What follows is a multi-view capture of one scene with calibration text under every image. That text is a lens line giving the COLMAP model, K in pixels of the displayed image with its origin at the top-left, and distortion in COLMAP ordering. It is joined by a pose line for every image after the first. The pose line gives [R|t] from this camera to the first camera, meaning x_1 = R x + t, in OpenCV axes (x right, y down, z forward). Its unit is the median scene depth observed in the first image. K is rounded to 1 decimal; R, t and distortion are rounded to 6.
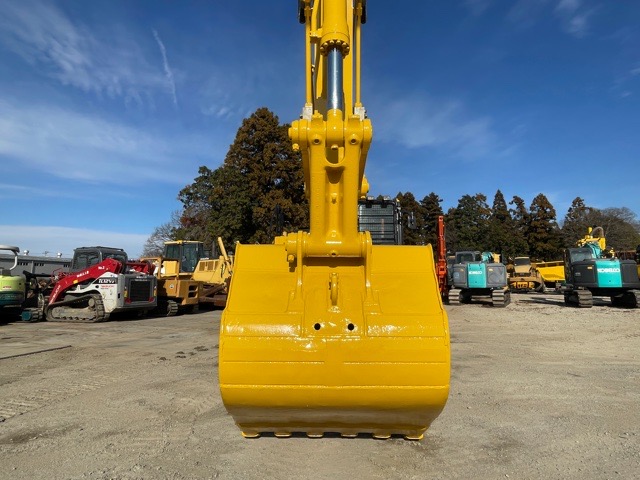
lens RADIAL K [[364.6, 0, 320.5], [0, 364.6, 241.8], [0, 0, 1]] dist [-0.004845, 0.002825]
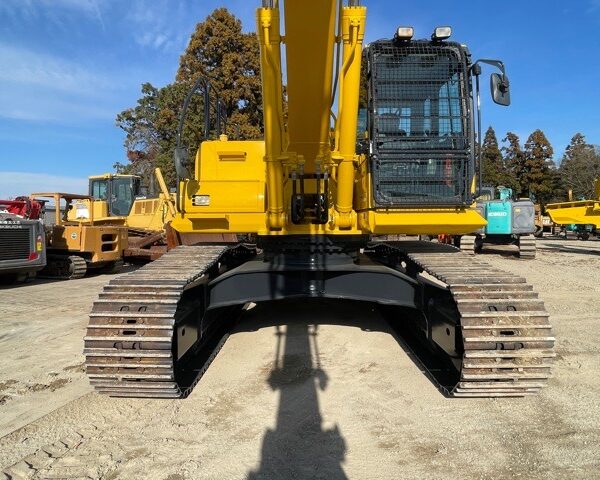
lens RADIAL K [[365.6, 0, 297.1], [0, 365.6, 229.0], [0, 0, 1]] dist [-0.006230, -0.001520]
pose [[0.999981, -0.006150, -0.001064, 0.004608], [0.006232, 0.993398, 0.114551, 0.018291], [0.000353, -0.114556, 0.993417, 0.171837]]
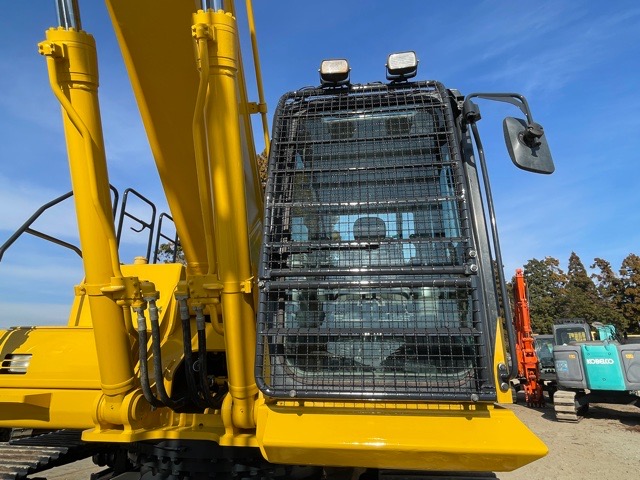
lens RADIAL K [[379.7, 0, 316.0], [0, 379.7, 237.8], [0, 0, 1]] dist [-0.022269, 0.016052]
pose [[0.991390, -0.035055, -0.126163, 0.051043], [0.007467, 0.977065, -0.212811, 0.013580], [0.130729, 0.210036, 0.968914, 0.245824]]
